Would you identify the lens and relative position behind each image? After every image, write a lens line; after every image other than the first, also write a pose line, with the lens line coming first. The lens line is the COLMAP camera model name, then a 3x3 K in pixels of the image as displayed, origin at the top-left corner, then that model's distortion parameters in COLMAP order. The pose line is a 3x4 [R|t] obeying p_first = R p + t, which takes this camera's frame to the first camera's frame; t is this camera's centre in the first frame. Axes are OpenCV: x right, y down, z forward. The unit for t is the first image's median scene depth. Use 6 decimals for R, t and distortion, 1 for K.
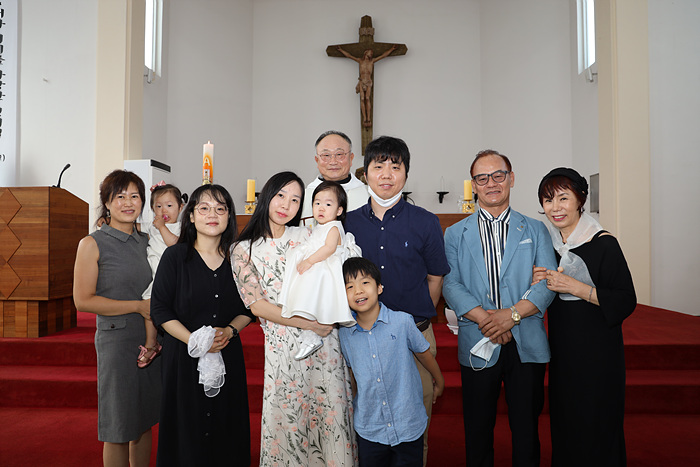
lens RADIAL K [[479.0, 0, 350.0], [0, 479.0, 233.5], [0, 0, 1]] dist [-0.090985, 0.064953]
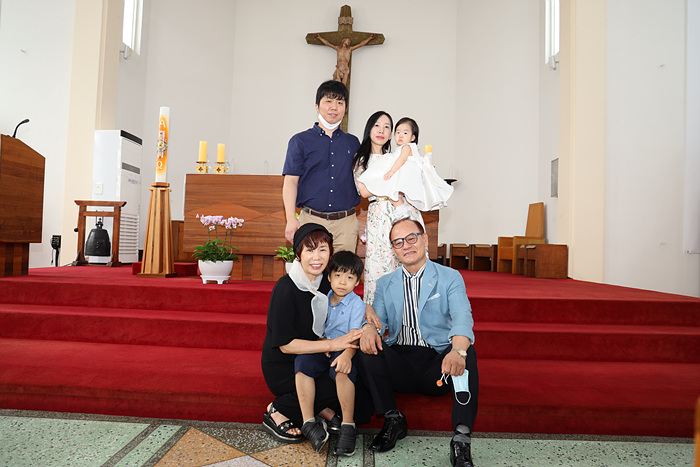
lens RADIAL K [[479.0, 0, 350.0], [0, 479.0, 233.5], [0, 0, 1]] dist [-0.090985, 0.064953]
pose [[0.999485, 0.032014, 0.002024, 0.058036], [-0.031990, 0.999431, -0.010652, 0.044419], [-0.002363, 0.010582, 0.999941, -0.017053]]
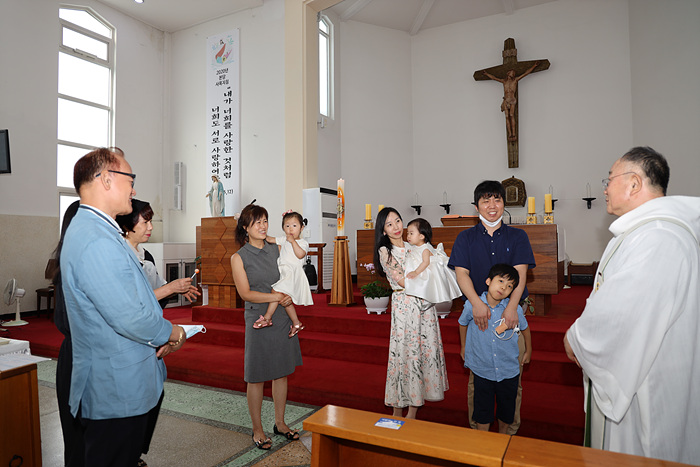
lens RADIAL K [[478.7, 0, 350.0], [0, 478.7, 233.5], [0, 0, 1]] dist [-0.037046, 0.000359]
pose [[0.901526, -0.019071, -0.432305, 0.168751], [0.013269, 0.999777, -0.016435, -0.001769], [0.432522, 0.009080, 0.901577, -0.135127]]
